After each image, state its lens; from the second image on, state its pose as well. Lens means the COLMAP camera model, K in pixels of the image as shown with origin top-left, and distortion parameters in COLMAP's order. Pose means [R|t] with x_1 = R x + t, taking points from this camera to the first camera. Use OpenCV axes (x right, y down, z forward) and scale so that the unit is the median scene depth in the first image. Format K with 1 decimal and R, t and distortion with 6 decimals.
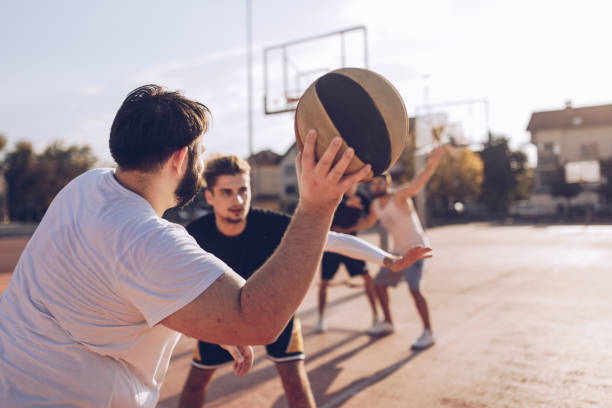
lens RADIAL K [[534.2, 0, 306.0], [0, 534.2, 204.0], [0, 0, 1]] dist [-0.054508, 0.007469]
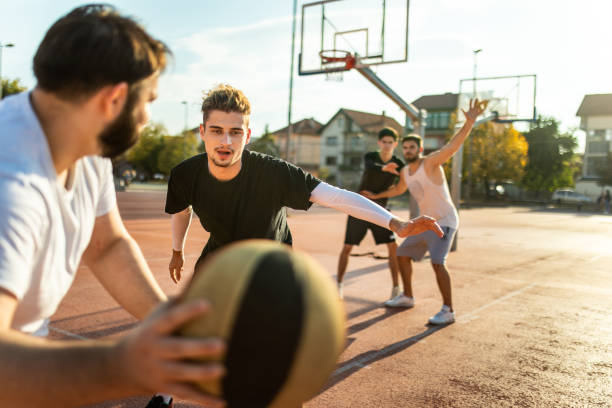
lens RADIAL K [[534.2, 0, 306.0], [0, 534.2, 204.0], [0, 0, 1]] dist [-0.054508, 0.007469]
pose [[0.995169, 0.069185, -0.069657, 0.023441], [-0.065412, 0.996338, 0.055063, 0.014427], [0.073211, -0.050240, 0.996050, 0.037474]]
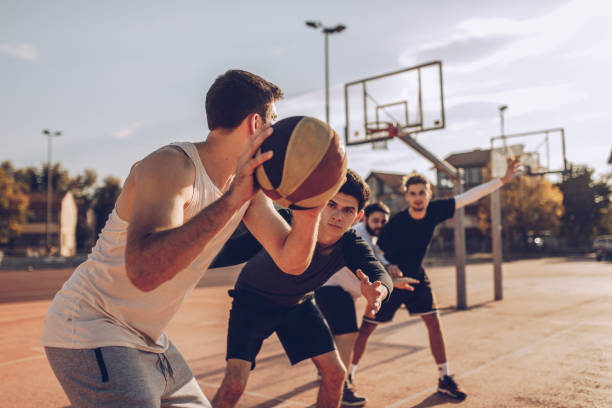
lens RADIAL K [[534.2, 0, 306.0], [0, 534.2, 204.0], [0, 0, 1]] dist [-0.054508, 0.007469]
pose [[0.990893, -0.000011, -0.134652, -0.013195], [-0.008777, 0.997868, -0.064673, 0.025481], [0.134366, 0.065266, 0.988780, -0.078404]]
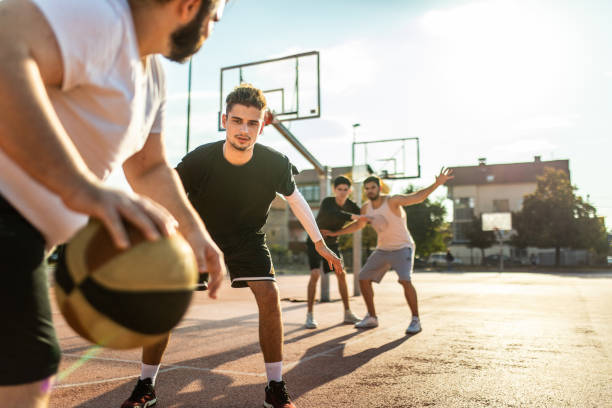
lens RADIAL K [[534.2, 0, 306.0], [0, 534.2, 204.0], [0, 0, 1]] dist [-0.054508, 0.007469]
pose [[0.988429, 0.044071, 0.145142, -0.060273], [-0.029118, 0.994194, -0.103584, 0.093032], [-0.148865, 0.098159, 0.983974, -0.038463]]
